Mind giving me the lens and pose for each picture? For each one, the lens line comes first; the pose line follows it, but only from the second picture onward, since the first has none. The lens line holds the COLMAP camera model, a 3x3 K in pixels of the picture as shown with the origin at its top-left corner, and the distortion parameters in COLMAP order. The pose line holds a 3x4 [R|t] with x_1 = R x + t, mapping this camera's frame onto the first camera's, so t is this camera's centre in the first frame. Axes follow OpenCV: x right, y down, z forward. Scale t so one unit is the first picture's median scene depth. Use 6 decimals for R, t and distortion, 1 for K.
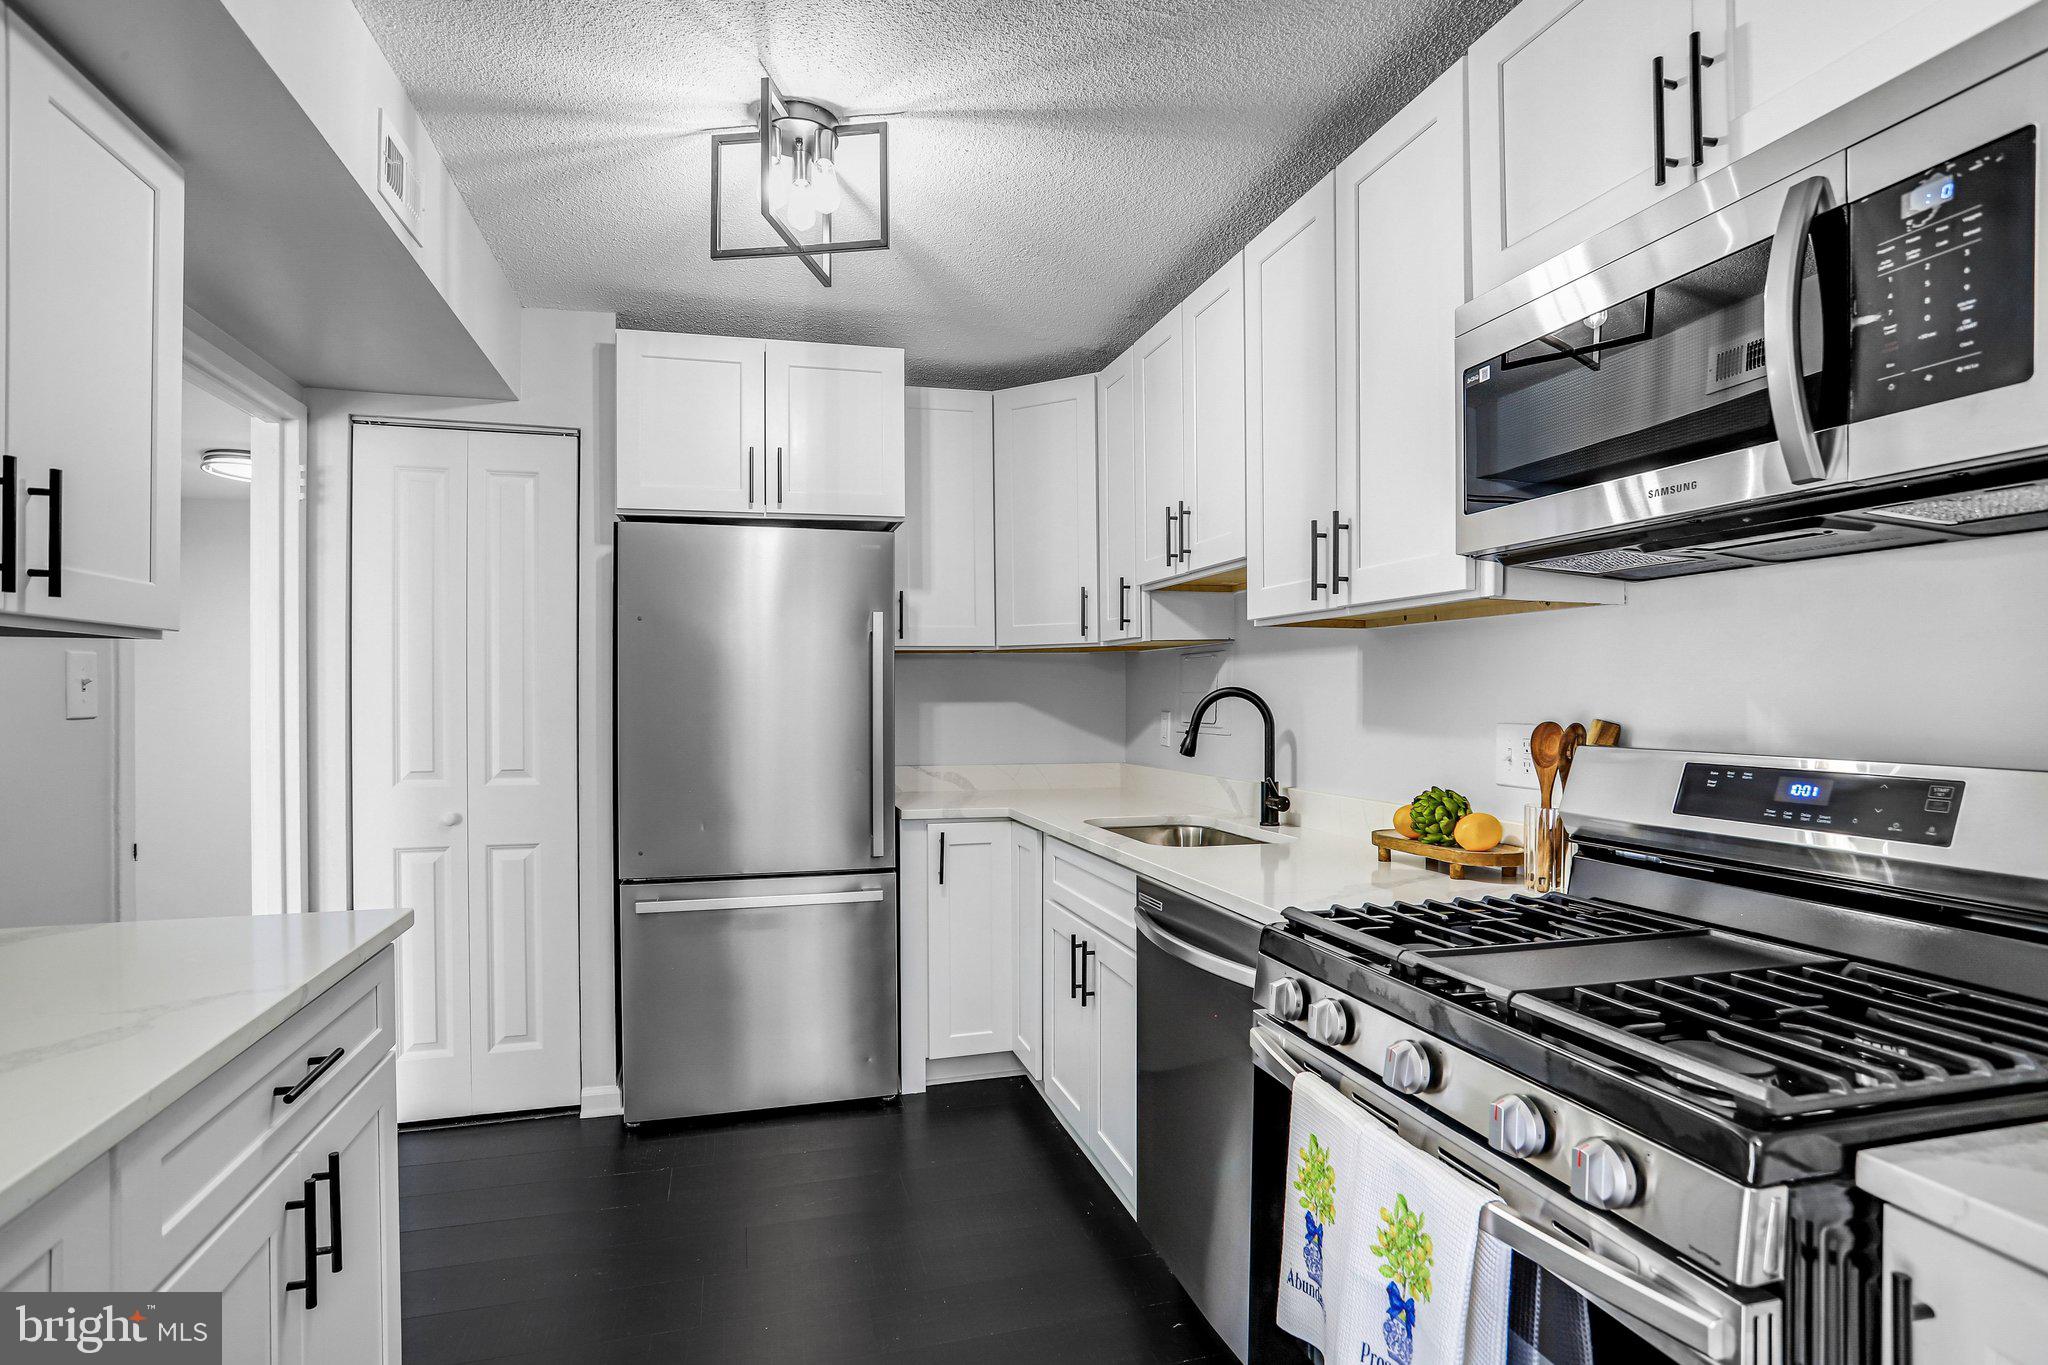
lens RADIAL K [[977.4, 0, 1017.0], [0, 977.4, 692.0], [0, 0, 1]] dist [-0.029966, 0.000980]
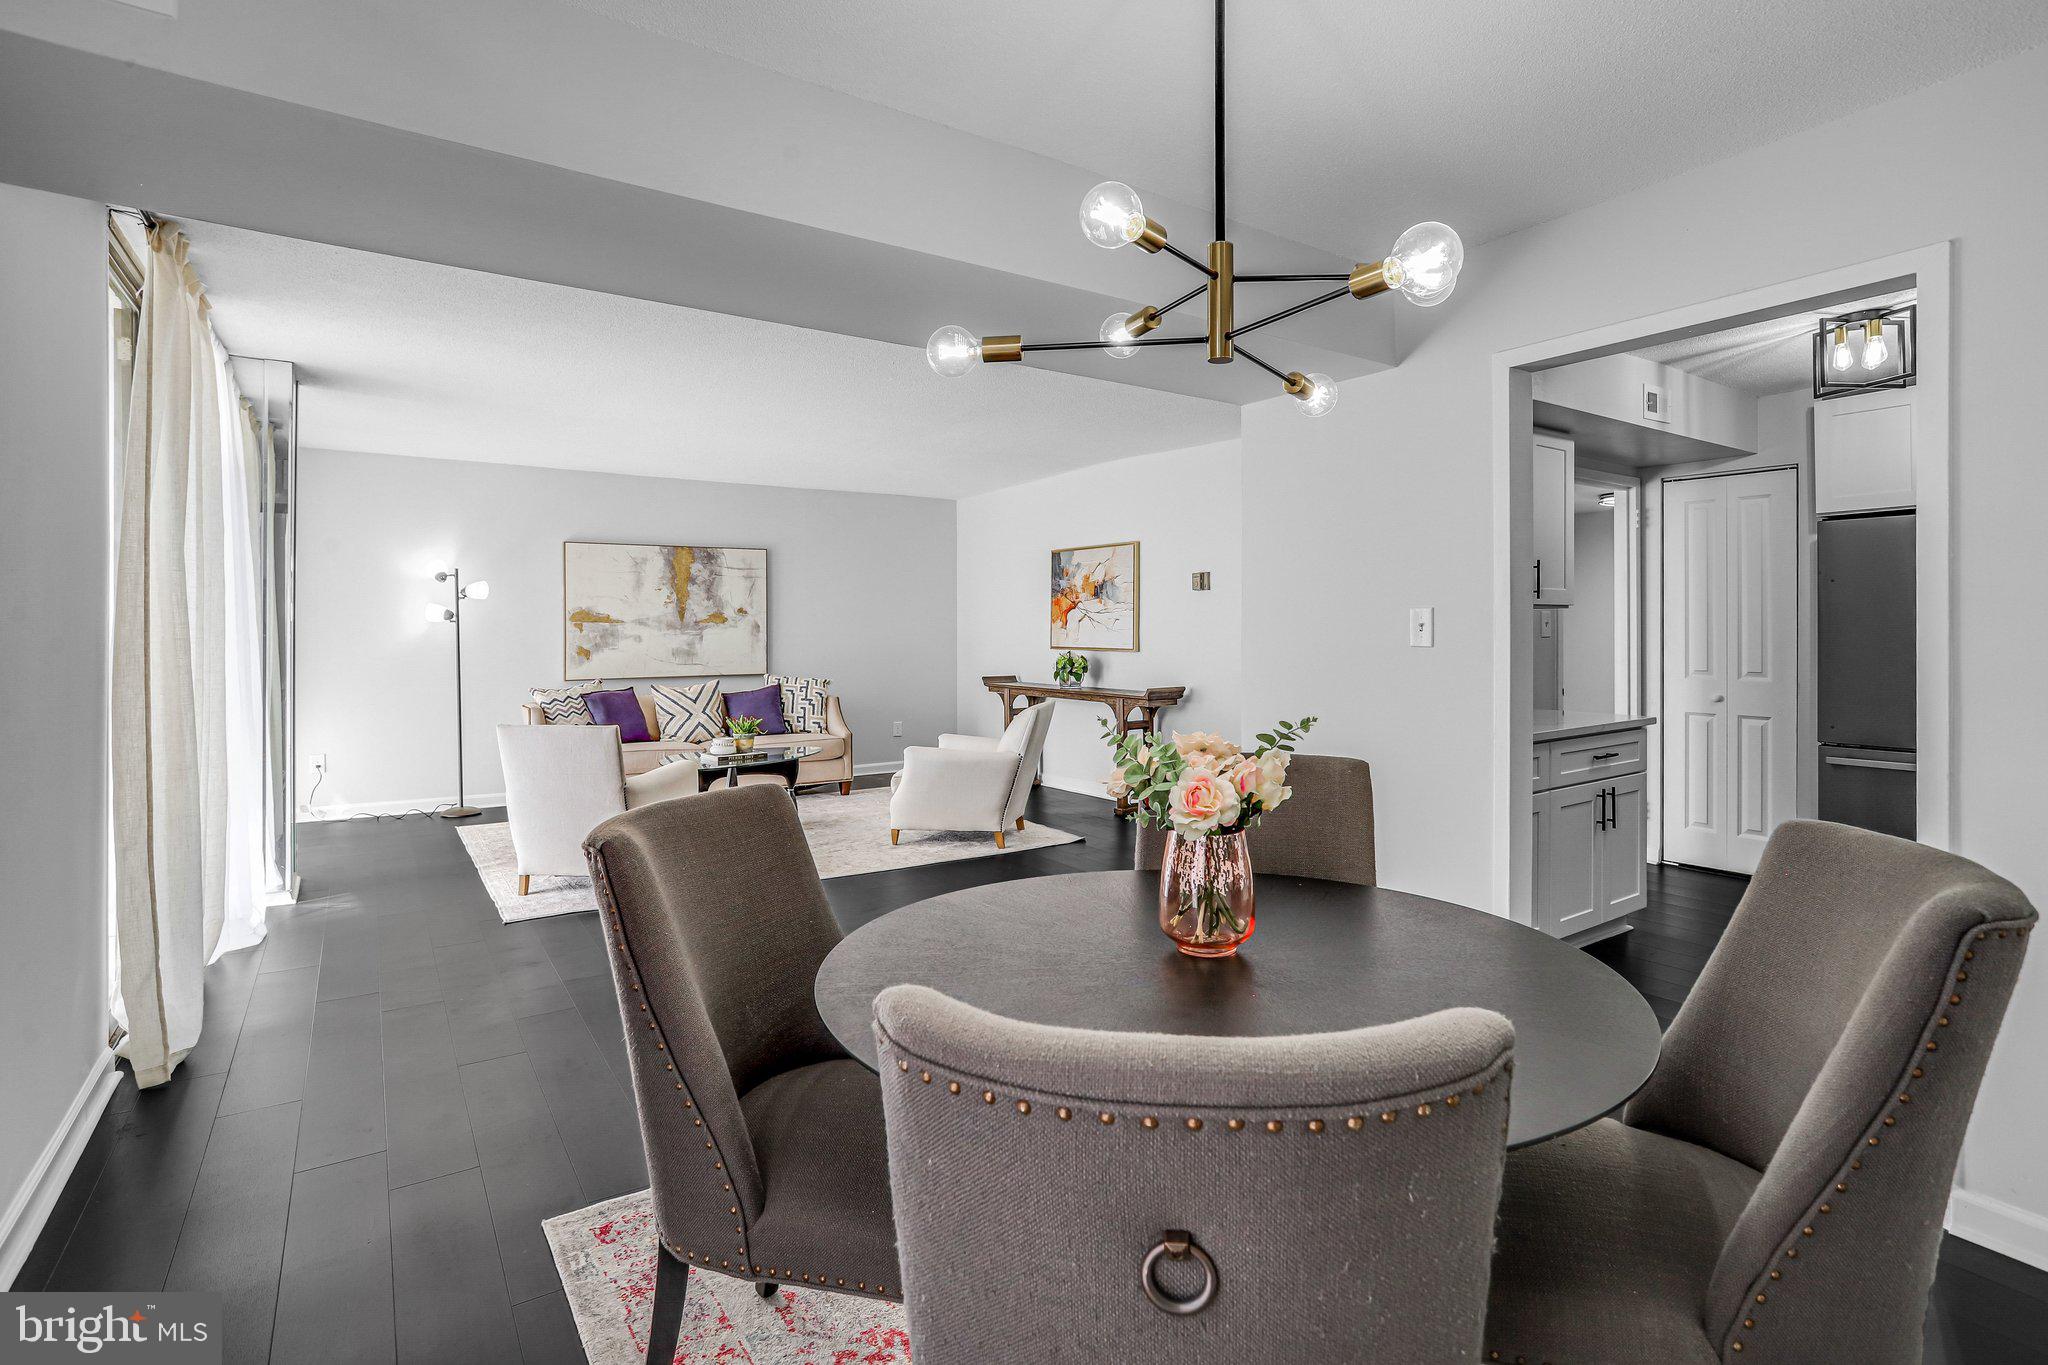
lens RADIAL K [[977.4, 0, 1060.1], [0, 977.4, 630.4], [0, 0, 1]] dist [-0.029966, 0.000980]
pose [[0.322524, 0.009469, -0.946514, 0.682925], [0.007022, 0.999899, 0.012396, -0.021902], [0.946535, -0.010644, 0.322425, -0.691102]]
